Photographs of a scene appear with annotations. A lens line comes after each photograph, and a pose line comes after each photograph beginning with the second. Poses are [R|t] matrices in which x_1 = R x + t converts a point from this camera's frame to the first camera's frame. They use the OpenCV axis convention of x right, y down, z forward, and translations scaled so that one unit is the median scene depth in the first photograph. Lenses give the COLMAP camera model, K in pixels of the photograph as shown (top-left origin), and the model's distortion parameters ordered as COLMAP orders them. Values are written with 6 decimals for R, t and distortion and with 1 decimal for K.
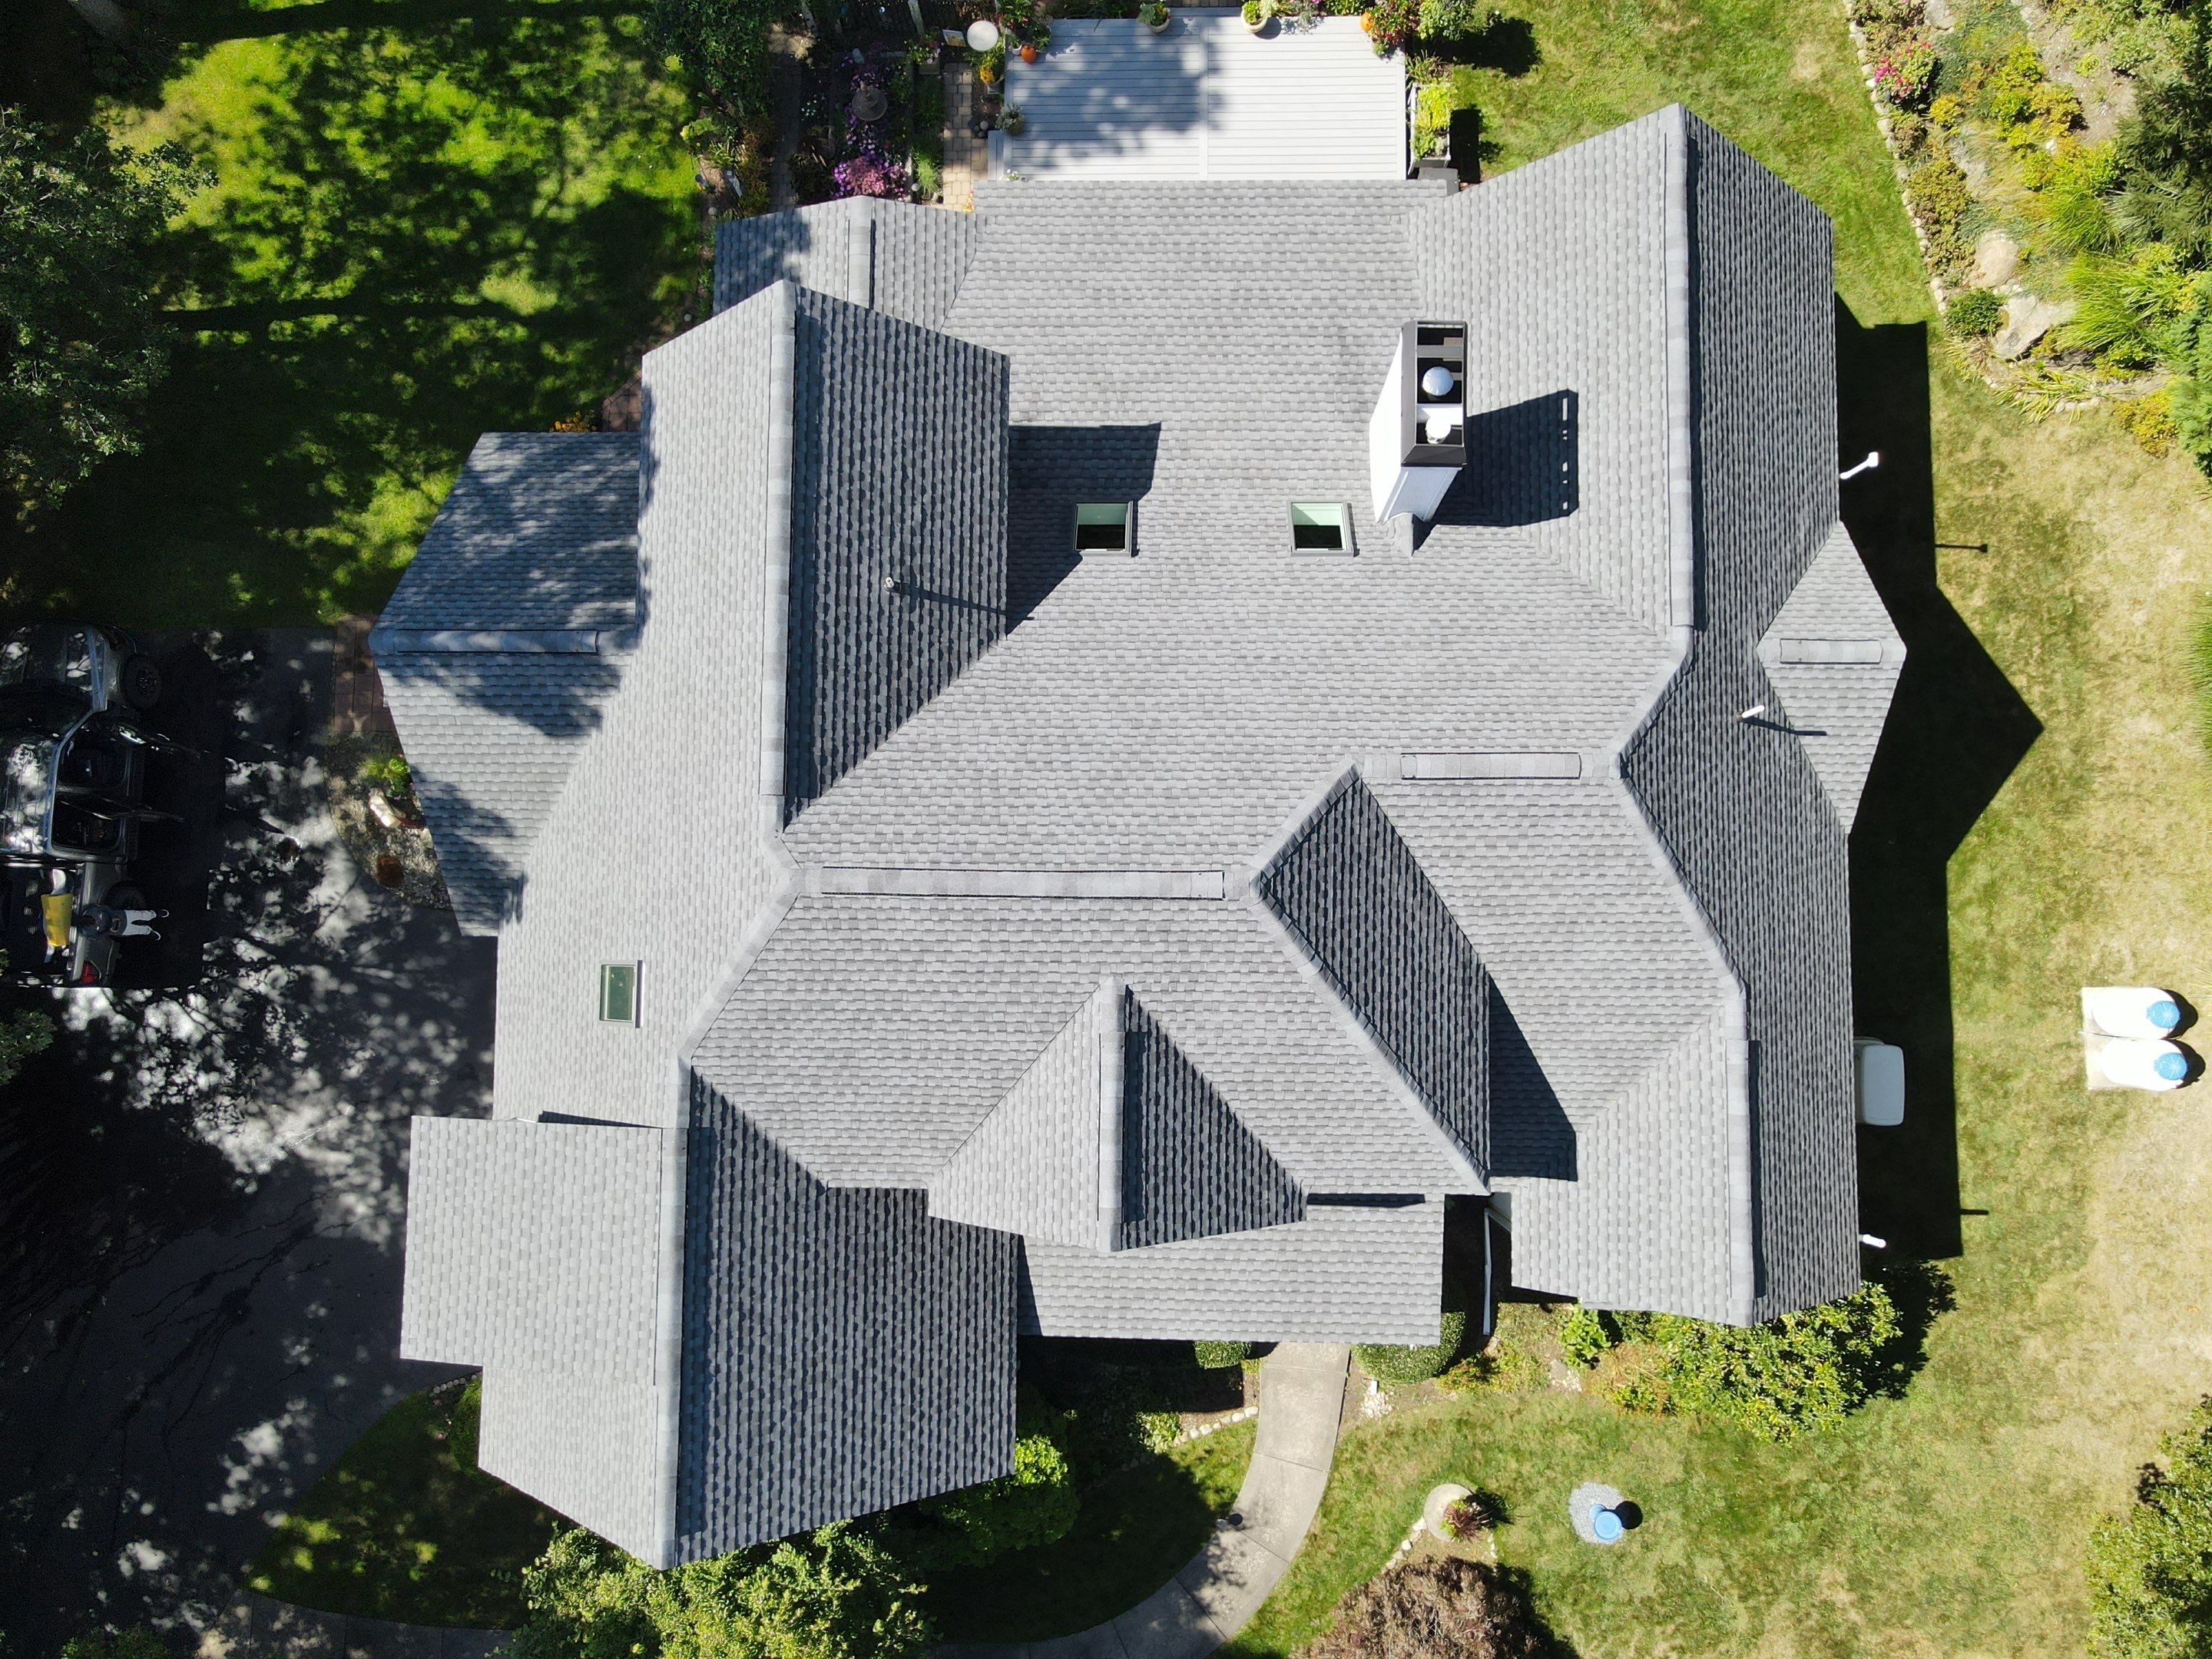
lens RADIAL K [[1614.5, 0, 1122.4], [0, 1614.5, 843.7], [0, 0, 1]] dist [0.018982, -0.003268]
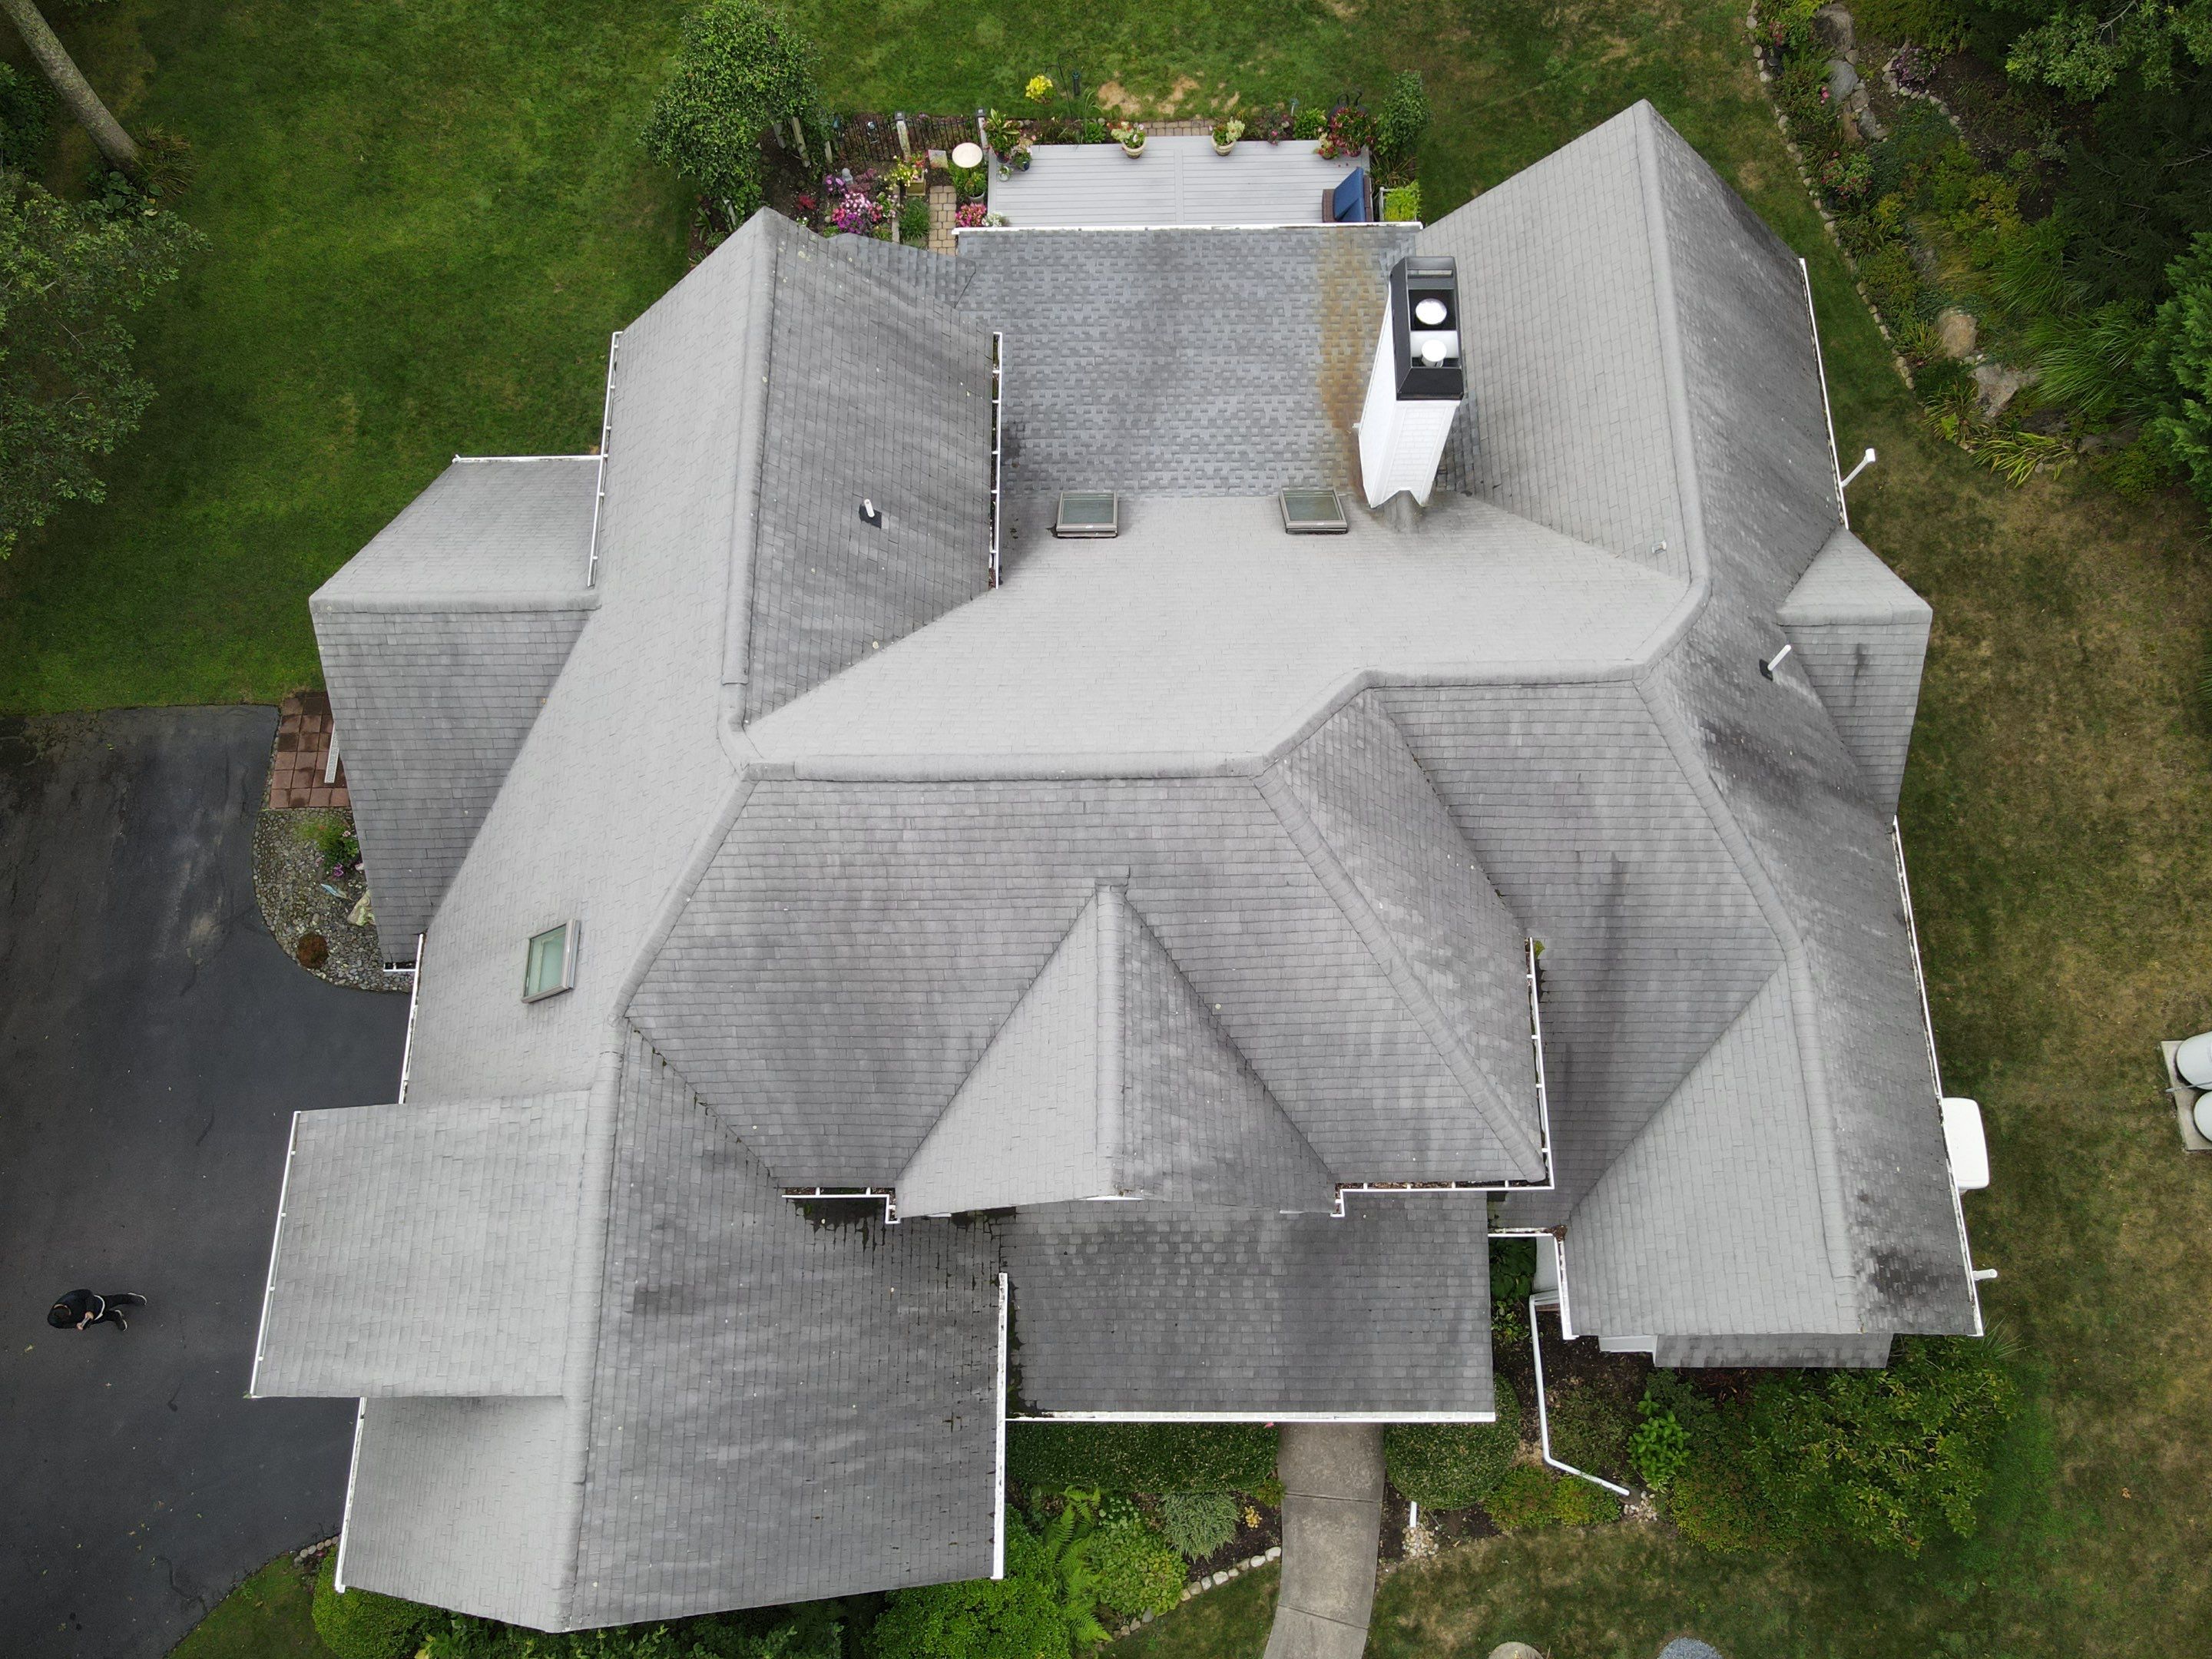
lens RADIAL K [[1614.5, 0, 1119.7], [0, 1614.5, 840.4], [0, 0, 1]] dist [0.018982, -0.003268]
pose [[0.999806, -0.011807, 0.015795, -0.010949], [0.015208, 0.971545, -0.236366, 0.216760], [-0.012554, 0.236560, 0.971536, 0.103542]]
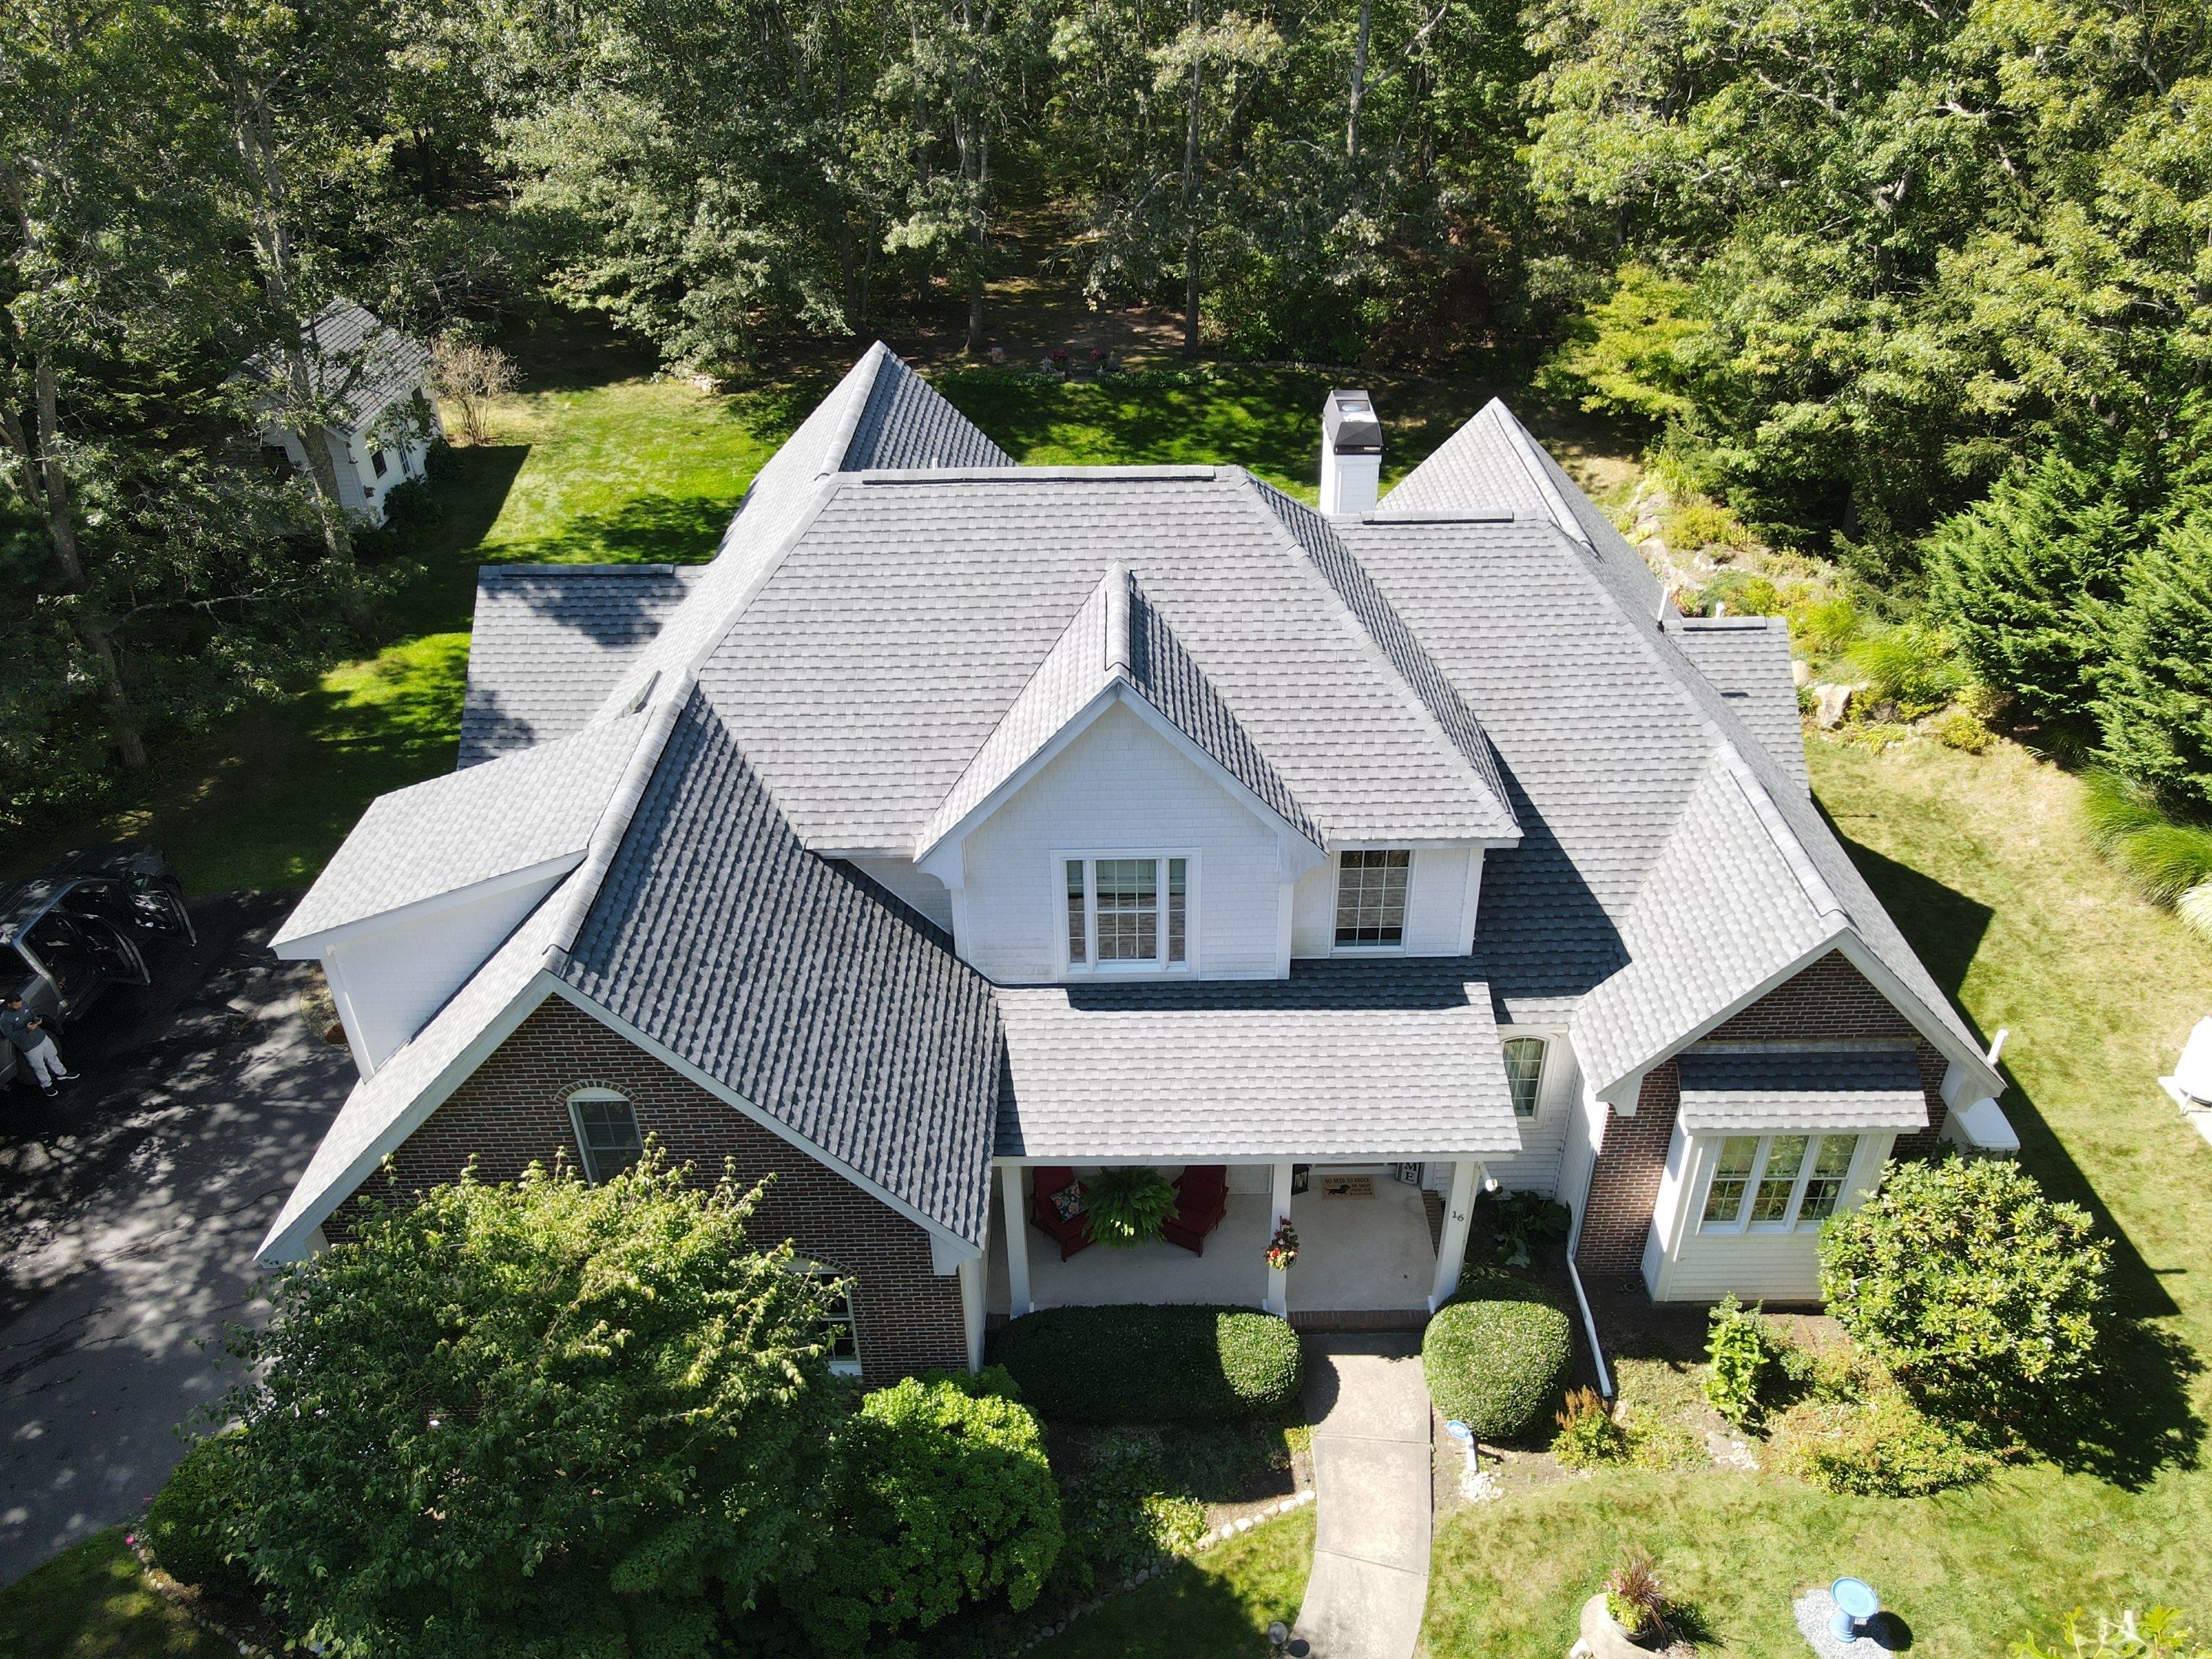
lens RADIAL K [[1614.5, 0, 1120.5], [0, 1614.5, 843.2], [0, 0, 1]] dist [0.018982, -0.003268]
pose [[0.999813, 0.004989, 0.018707, -0.018829], [0.011773, 0.610378, -0.792023, 0.851367], [-0.015369, 0.792095, 0.610205, 0.394387]]
